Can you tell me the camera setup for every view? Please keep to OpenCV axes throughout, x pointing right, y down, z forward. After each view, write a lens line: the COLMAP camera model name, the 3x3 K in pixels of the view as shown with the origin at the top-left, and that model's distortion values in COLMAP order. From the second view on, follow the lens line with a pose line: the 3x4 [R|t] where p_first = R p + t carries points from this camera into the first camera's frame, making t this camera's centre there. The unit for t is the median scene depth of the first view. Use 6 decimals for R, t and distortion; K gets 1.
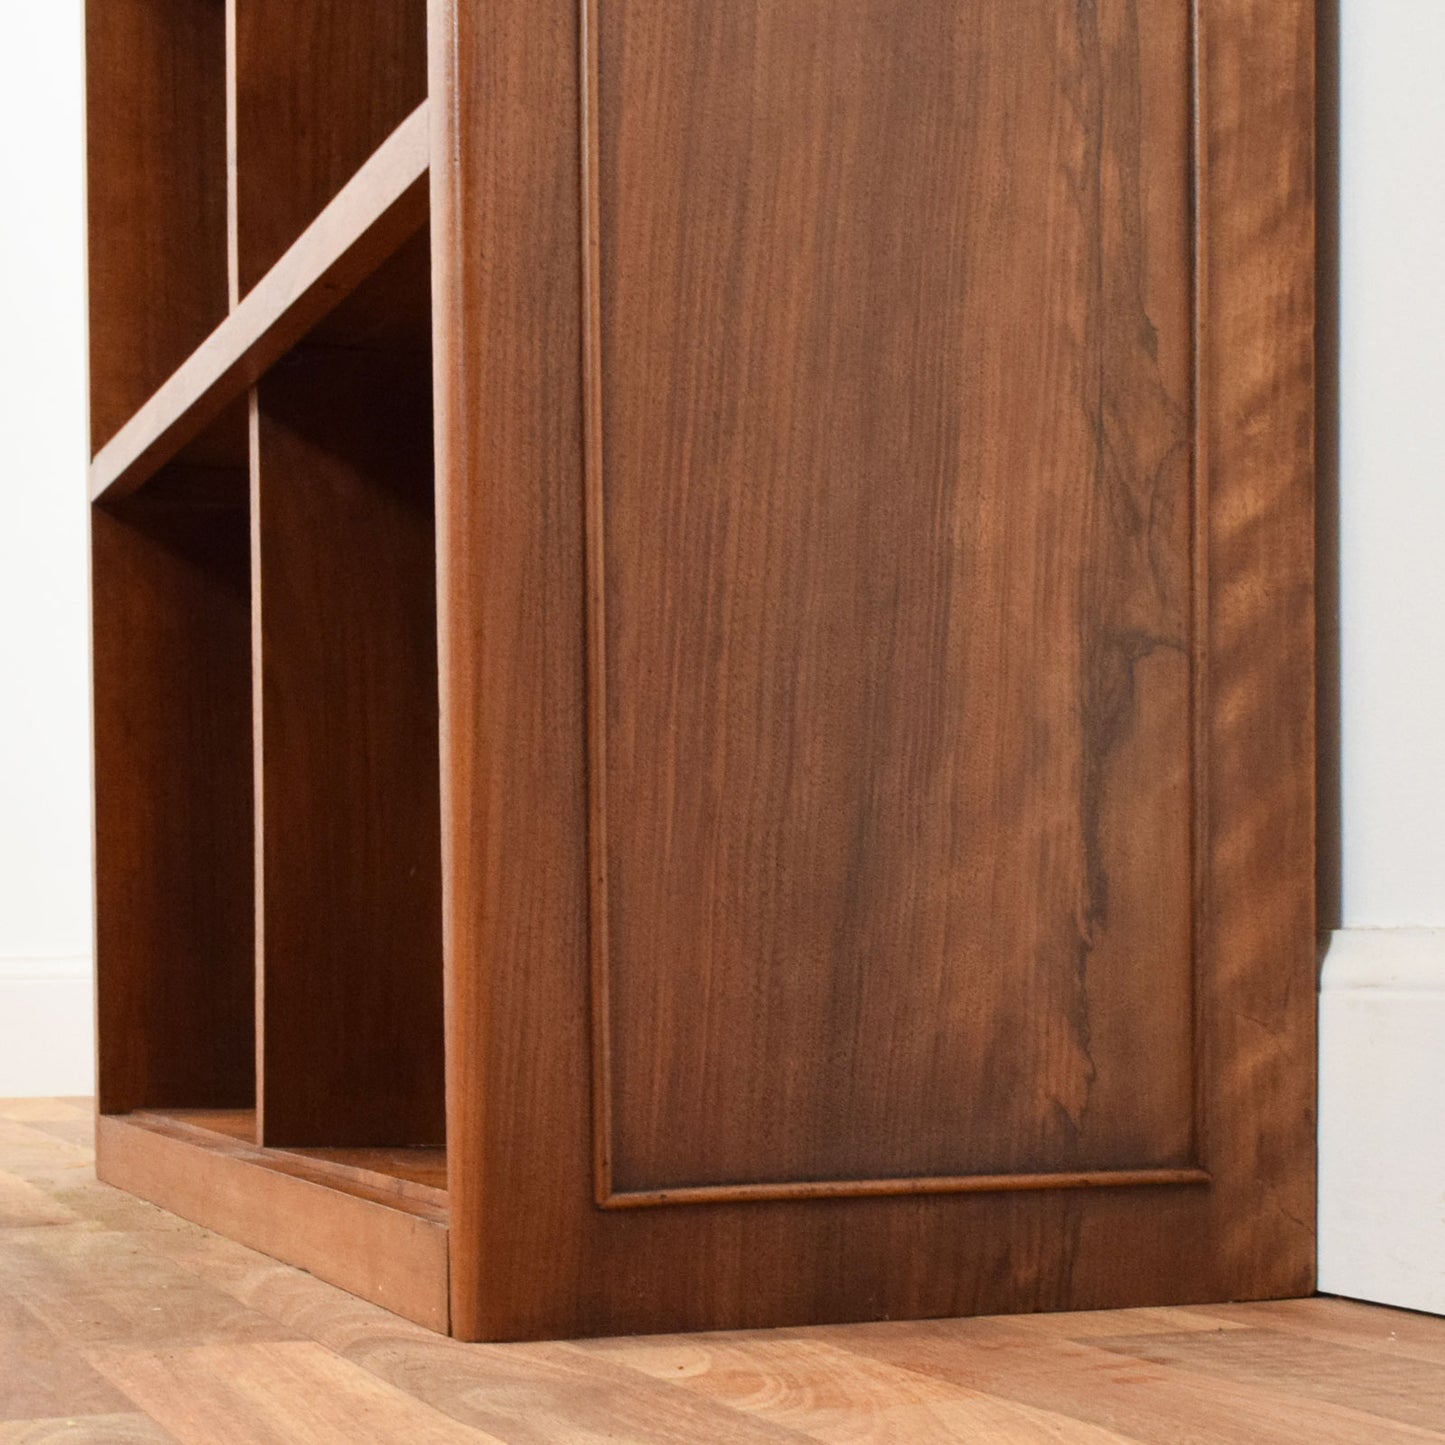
lens RADIAL K [[3075.8, 0, 696.9], [0, 3075.8, 721.8], [0, 0, 1]] dist [0.004982, -0.127526]
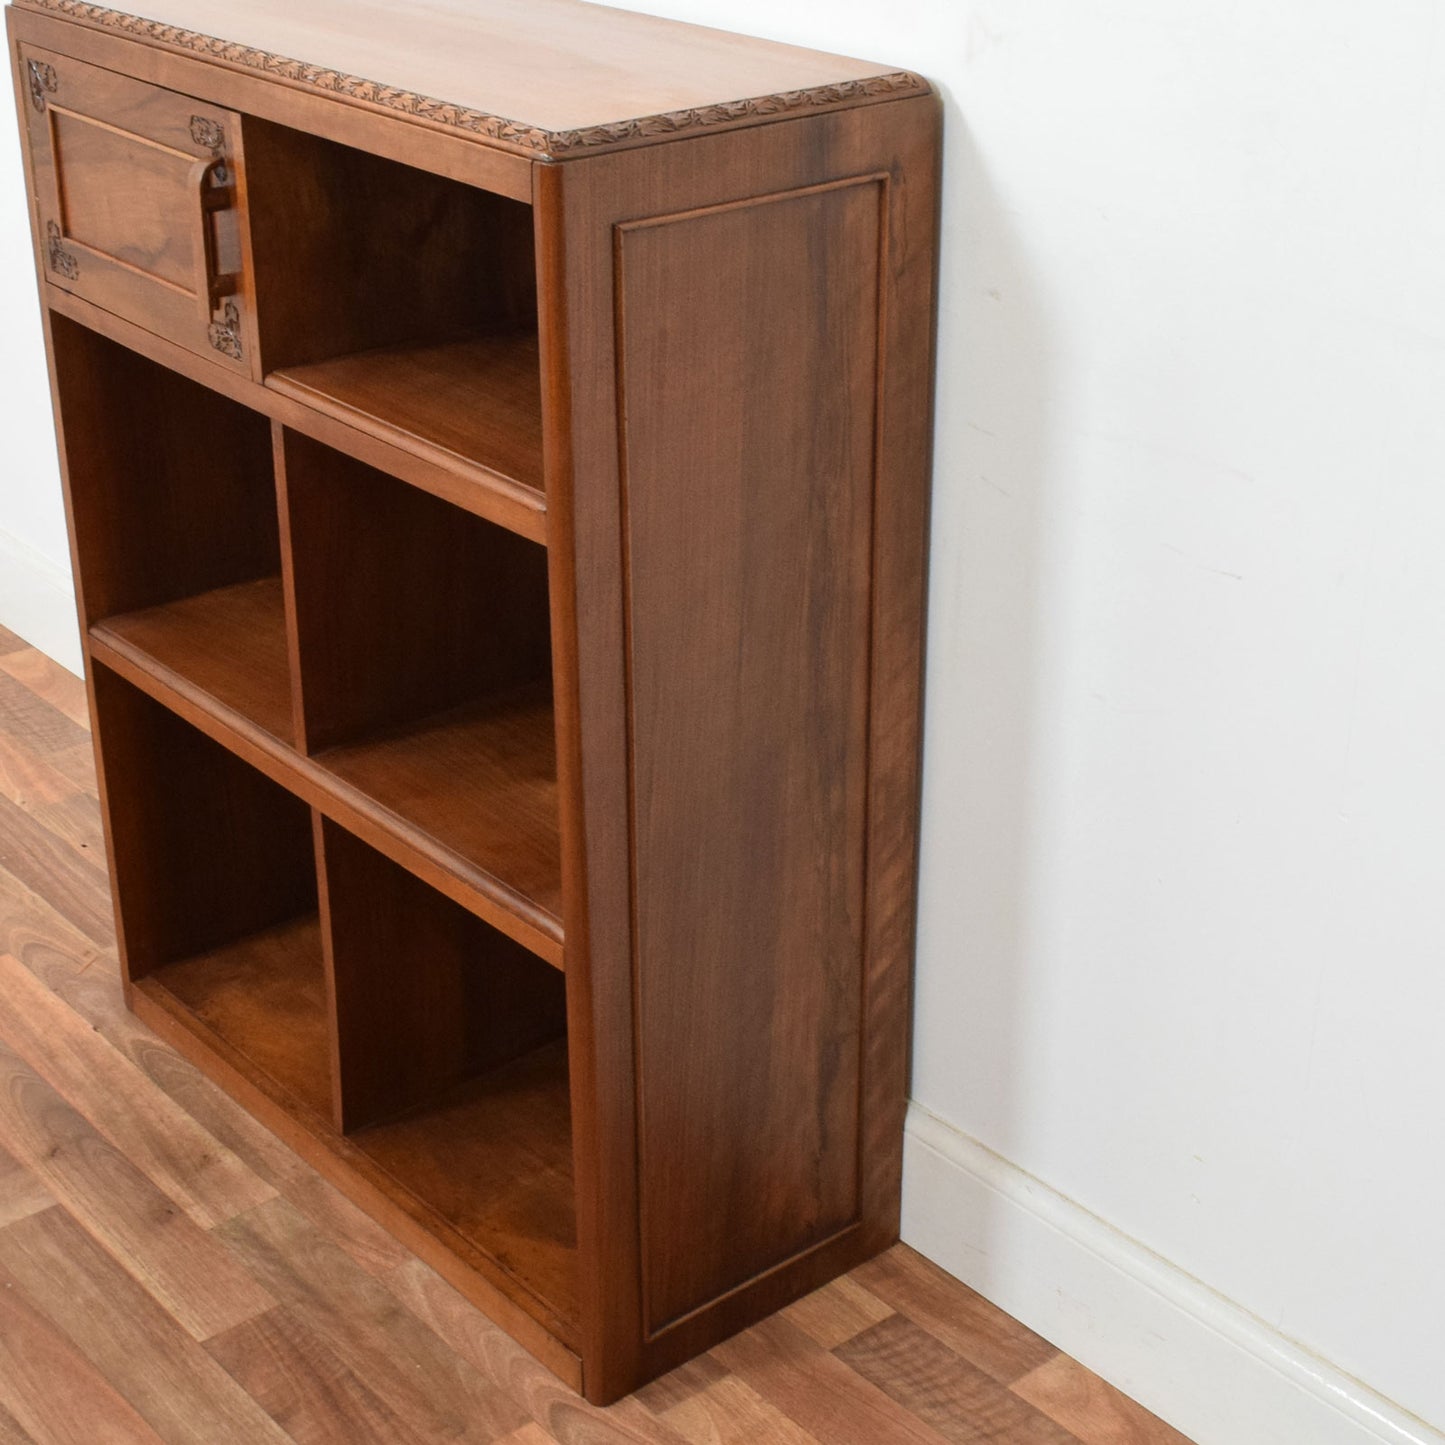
lens RADIAL K [[2466.2, 0, 724.6], [0, 2466.2, 743.5], [0, 0, 1]] dist [-0.017949, 0.026295]
pose [[0.950809, -0.138670, 0.277009, -0.403748], [0.004705, 0.900574, 0.434677, -0.999705], [-0.309743, -0.411992, 0.856926, -0.421372]]
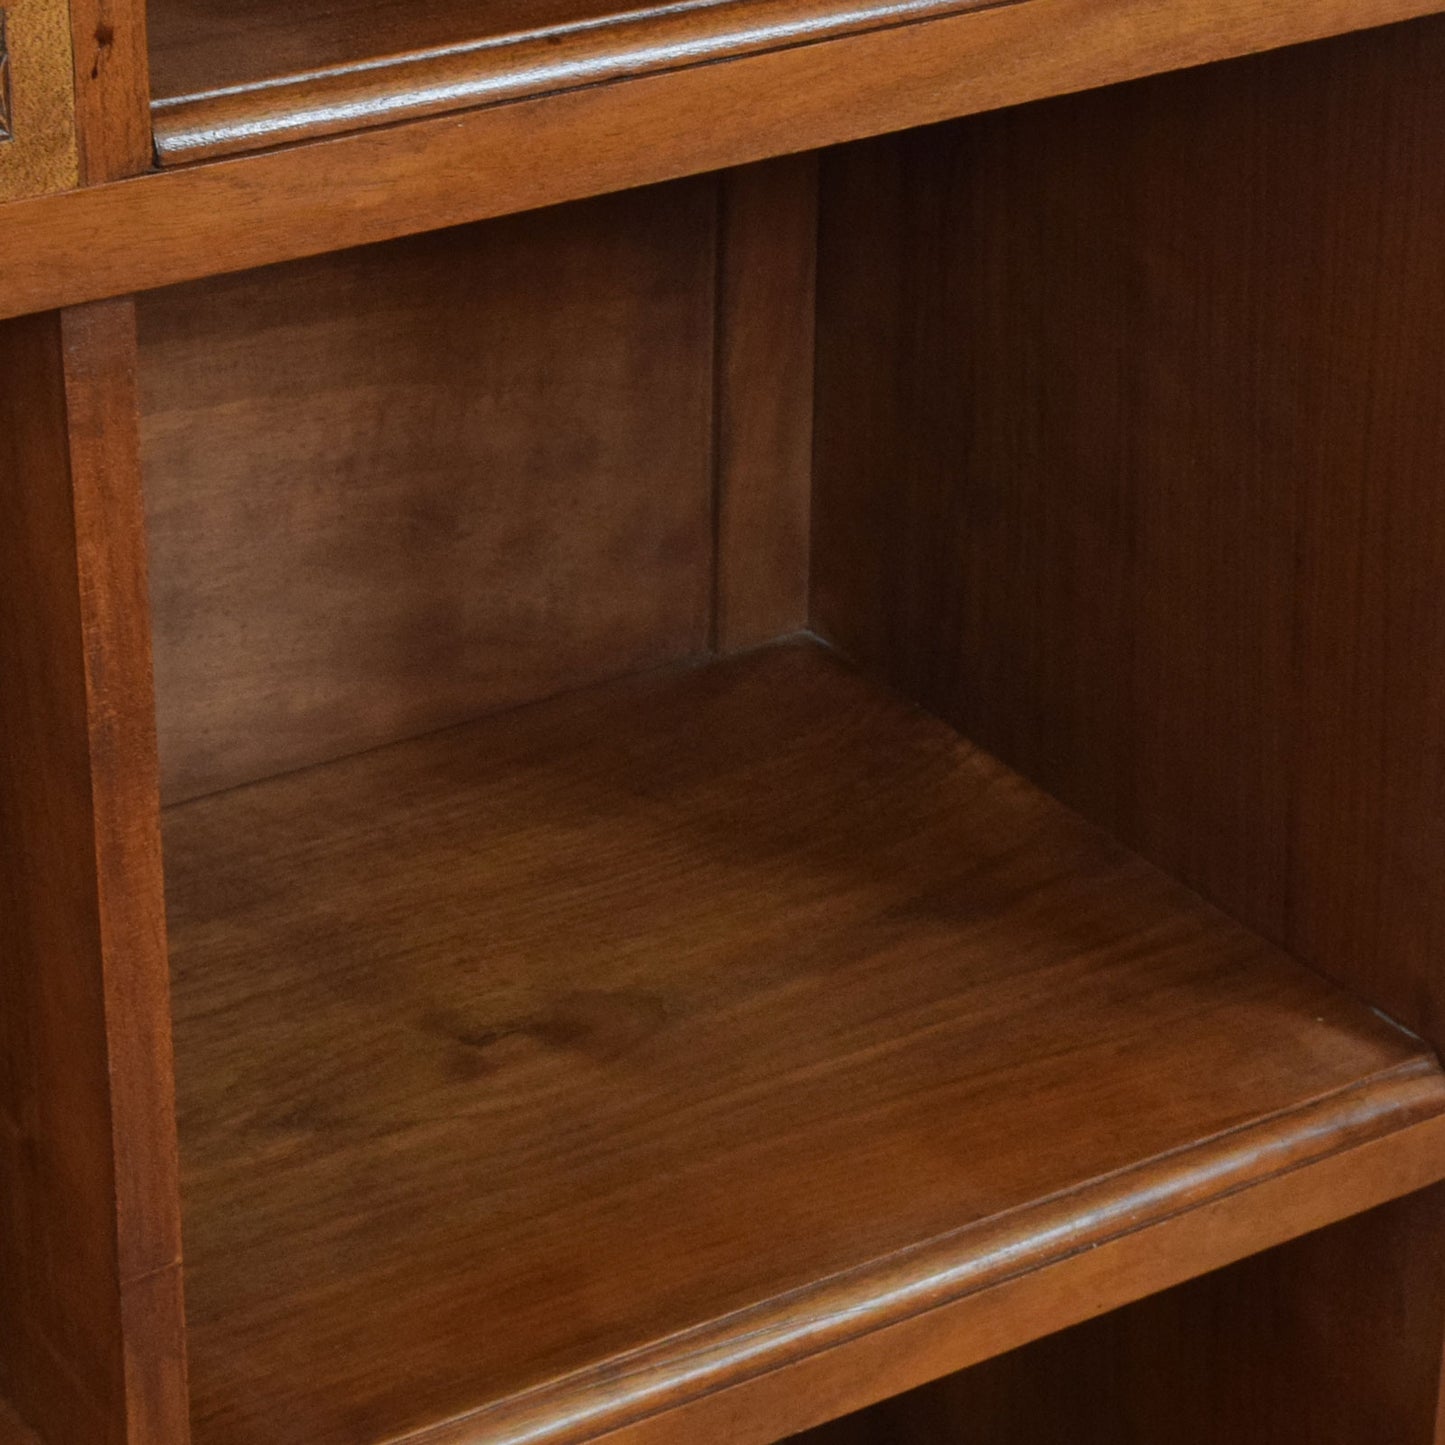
lens RADIAL K [[4381.7, 0, 723.9], [0, 4381.7, 646.5], [0, 0, 1]] dist [-0.047019, -0.380981]
pose [[-0.191639, -0.441123, 0.876747, -0.908923], [-0.007562, 0.893941, 0.448122, -0.746225], [-0.981436, 0.079248, -0.174650, 1.276530]]
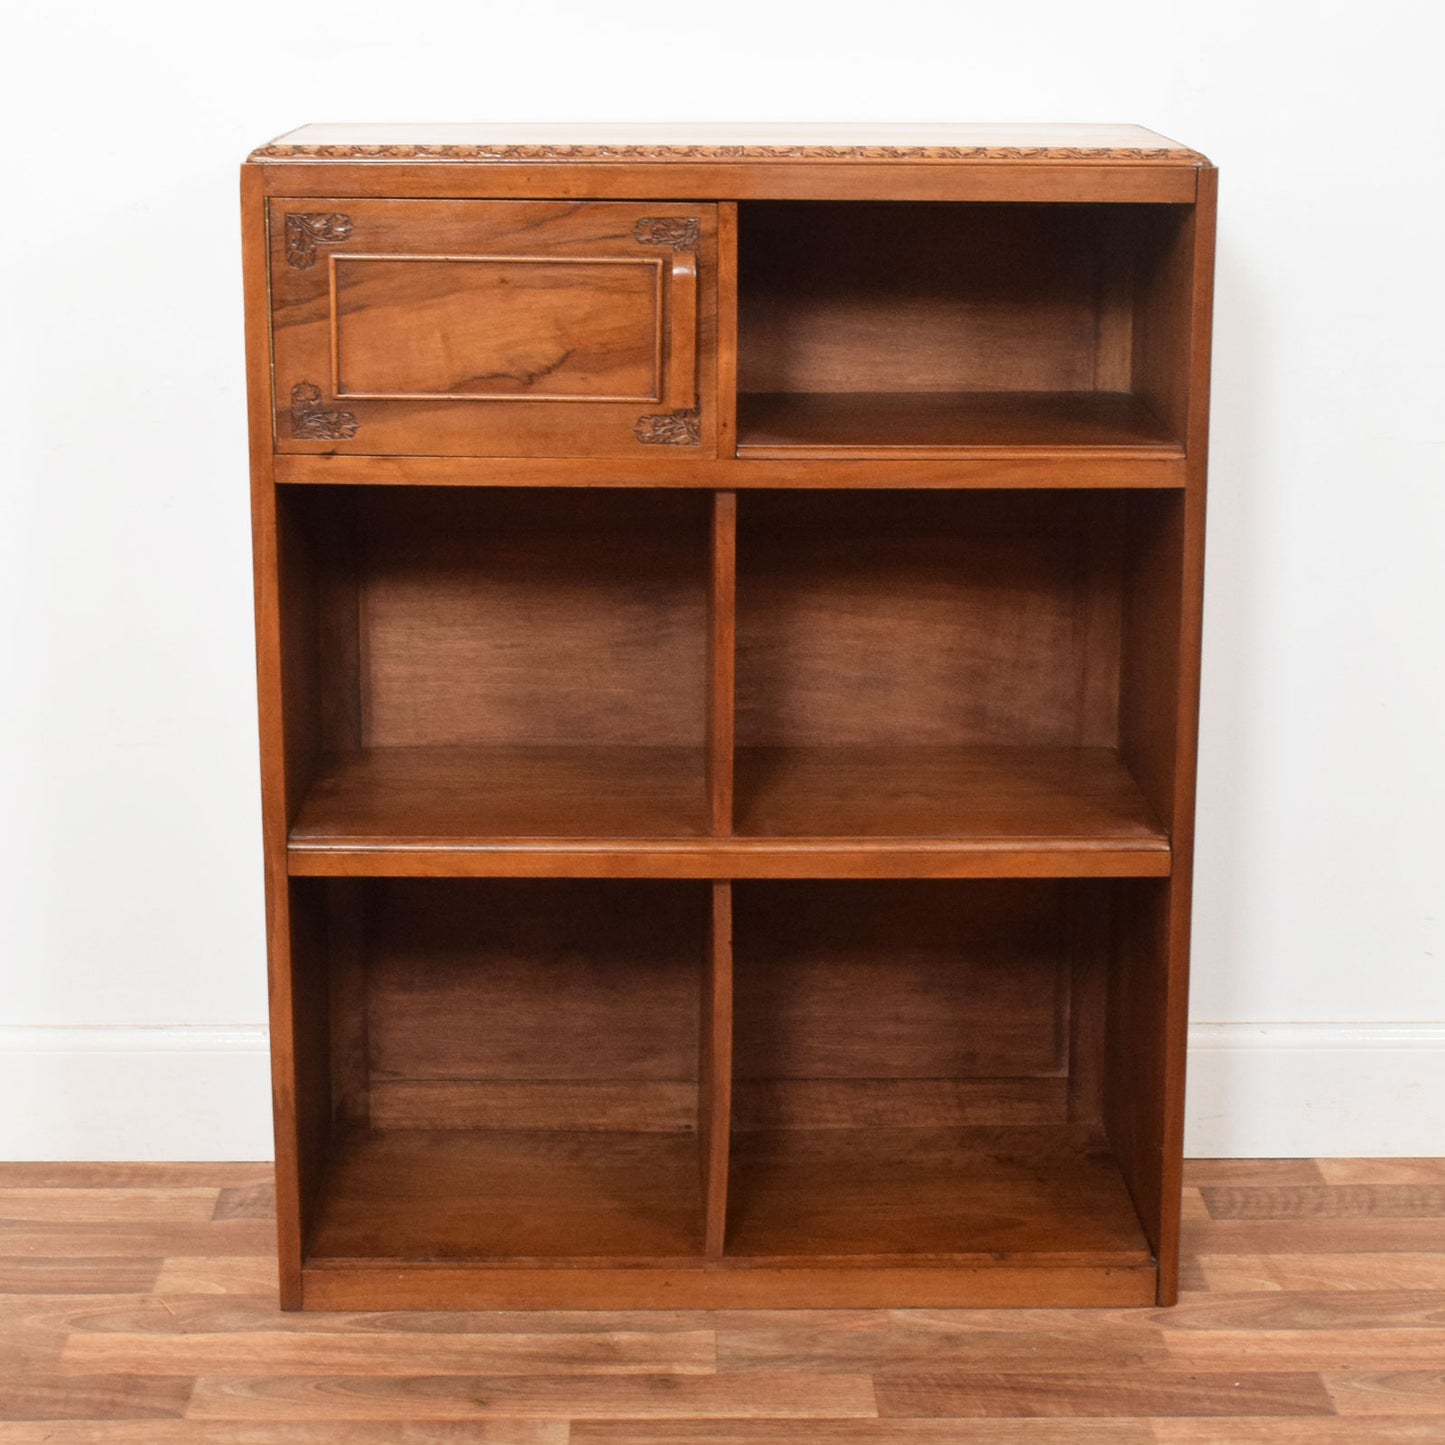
lens RADIAL K [[3110.8, 0, 719.1], [0, 3110.8, 696.5], [0, 0, 1]] dist [-0.028261, 0.077806]
pose [[0.350256, -0.226475, 0.908862, -2.301516], [-0.000530, 0.970280, 0.241984, -0.864779], [-0.936654, -0.085238, 0.339726, 0.463237]]
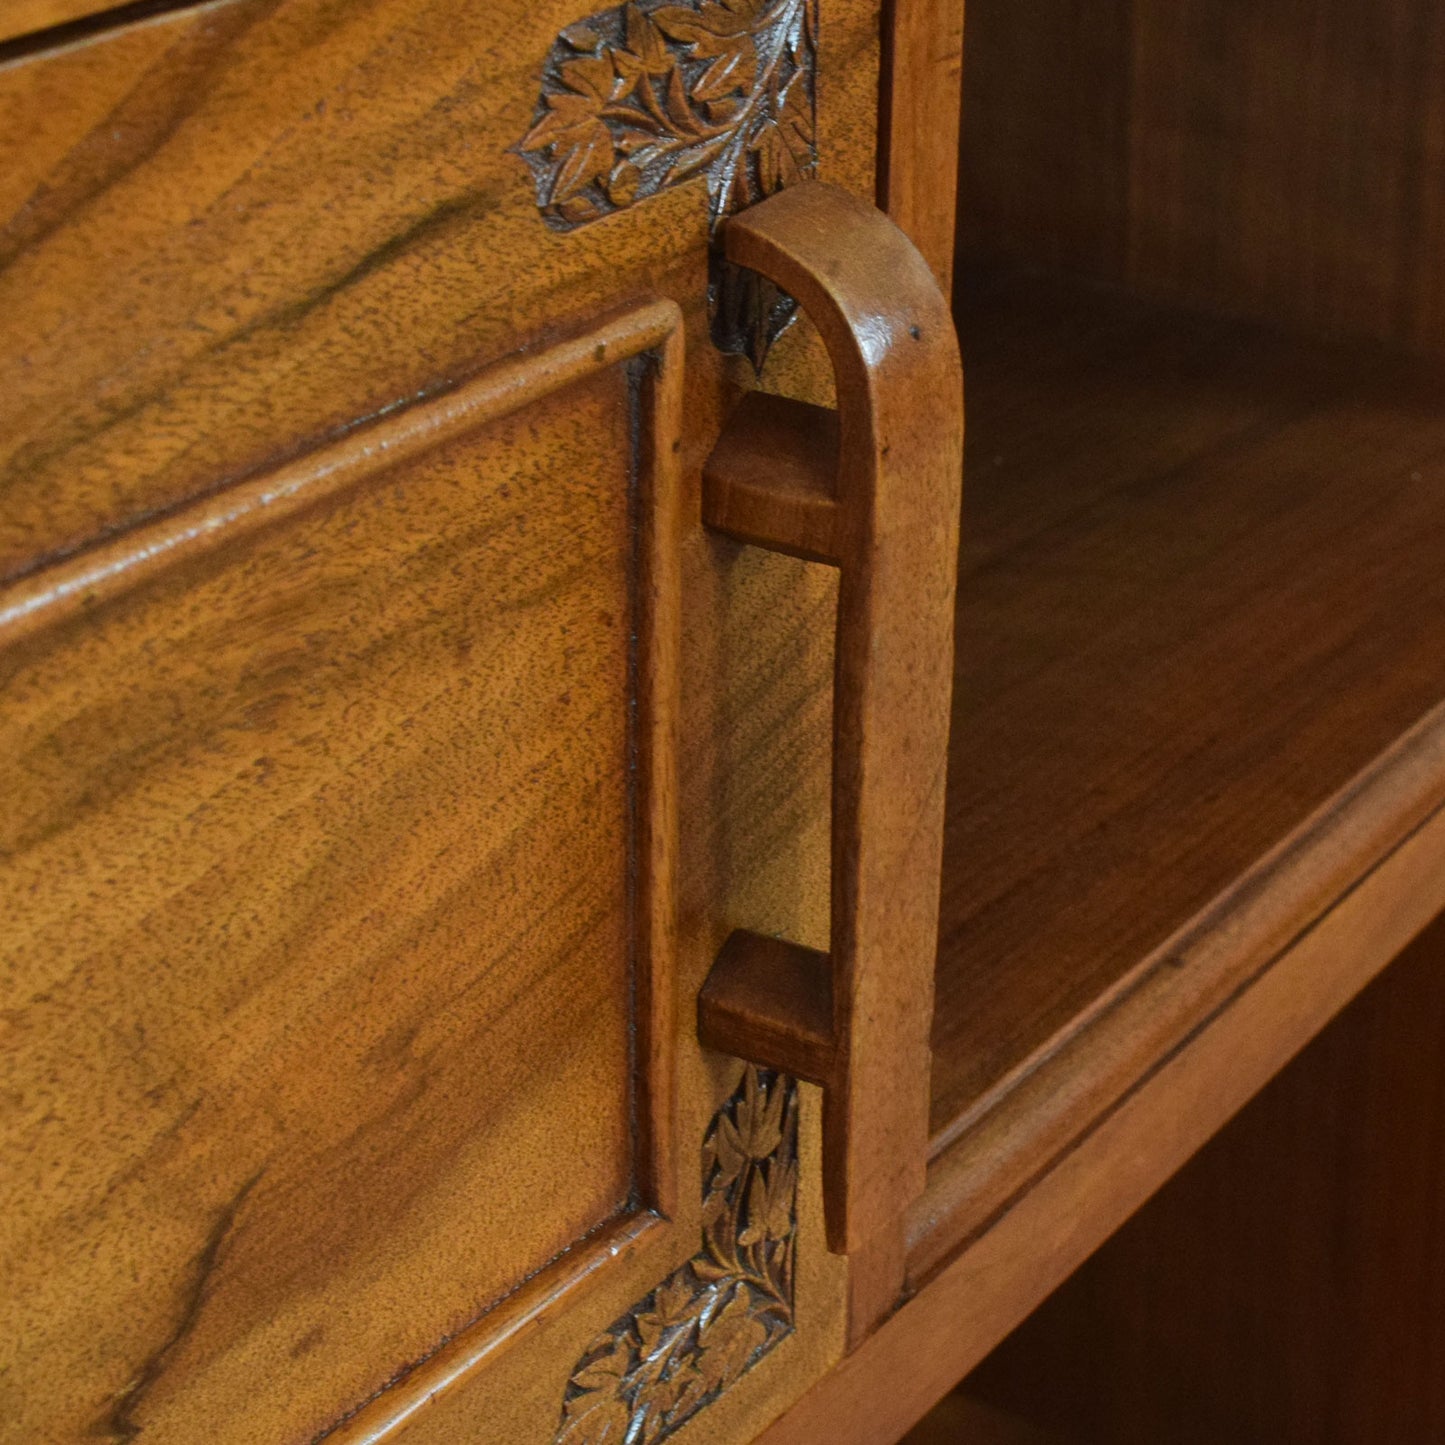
lens RADIAL K [[3503.4, 0, 676.3], [0, 3503.4, 724.0], [0, 0, 1]] dist [-0.005969, -0.190972]
pose [[-0.545999, -0.370069, 0.751621, -0.484491], [-0.001313, 0.897529, 0.440954, -0.739660], [-0.837784, 0.239774, -0.490536, 1.455842]]
